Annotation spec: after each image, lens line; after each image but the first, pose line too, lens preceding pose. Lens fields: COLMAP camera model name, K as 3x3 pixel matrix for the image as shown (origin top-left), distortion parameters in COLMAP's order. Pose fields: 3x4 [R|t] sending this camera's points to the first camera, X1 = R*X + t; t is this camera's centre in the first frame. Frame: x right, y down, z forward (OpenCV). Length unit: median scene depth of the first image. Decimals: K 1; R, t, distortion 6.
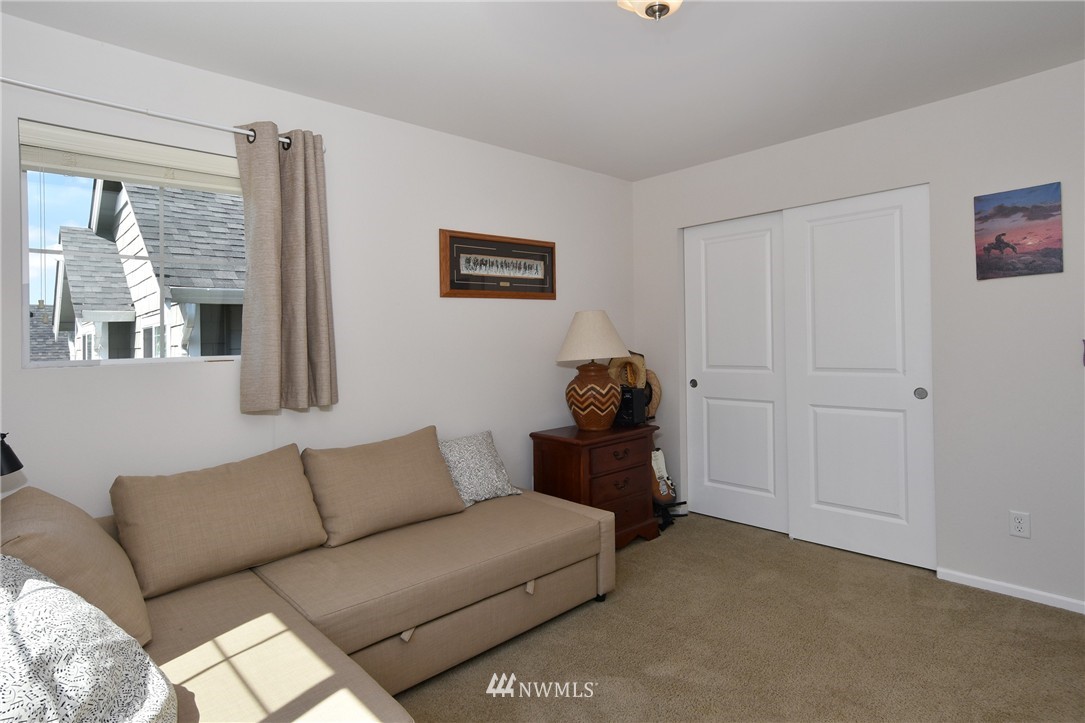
lens RADIAL K [[587.8, 0, 543.0], [0, 587.8, 337.6], [0, 0, 1]] dist [0.004801, -0.000024]
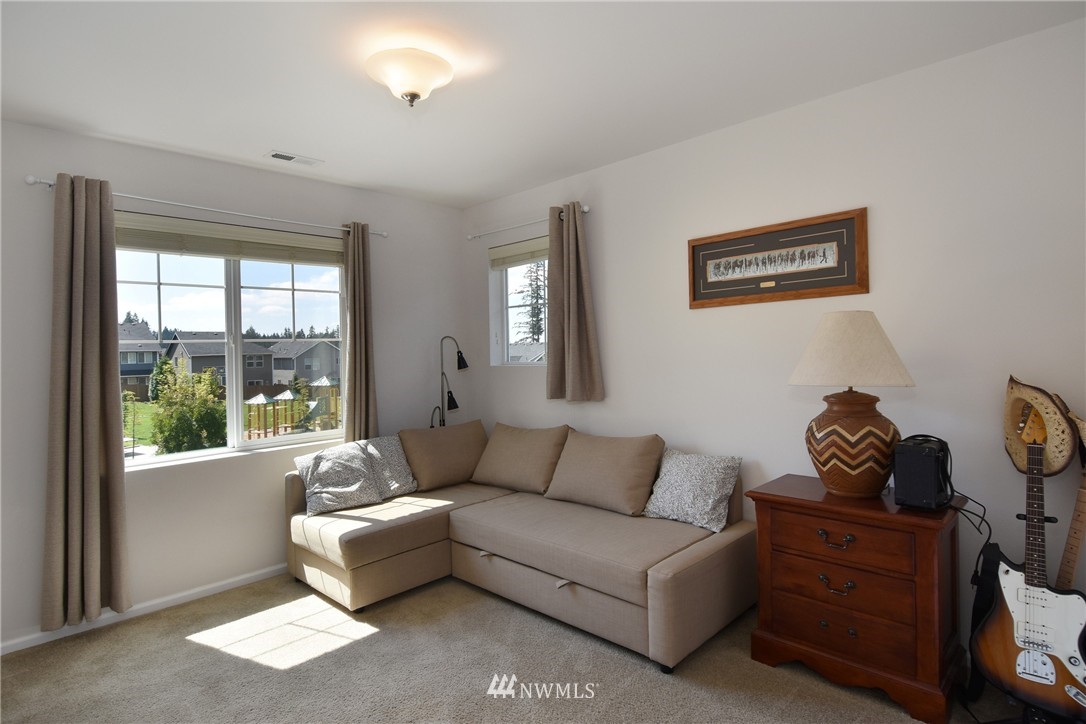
lens RADIAL K [[553.3, 0, 543.0], [0, 553.3, 362.0], [0, 0, 1]] dist [-0.001749, -0.000890]
pose [[0.046615, 0.045537, -0.997874, 0.700500], [0.029157, 0.998473, 0.046927, -0.029075], [0.998487, -0.031282, 0.045216, 0.659101]]
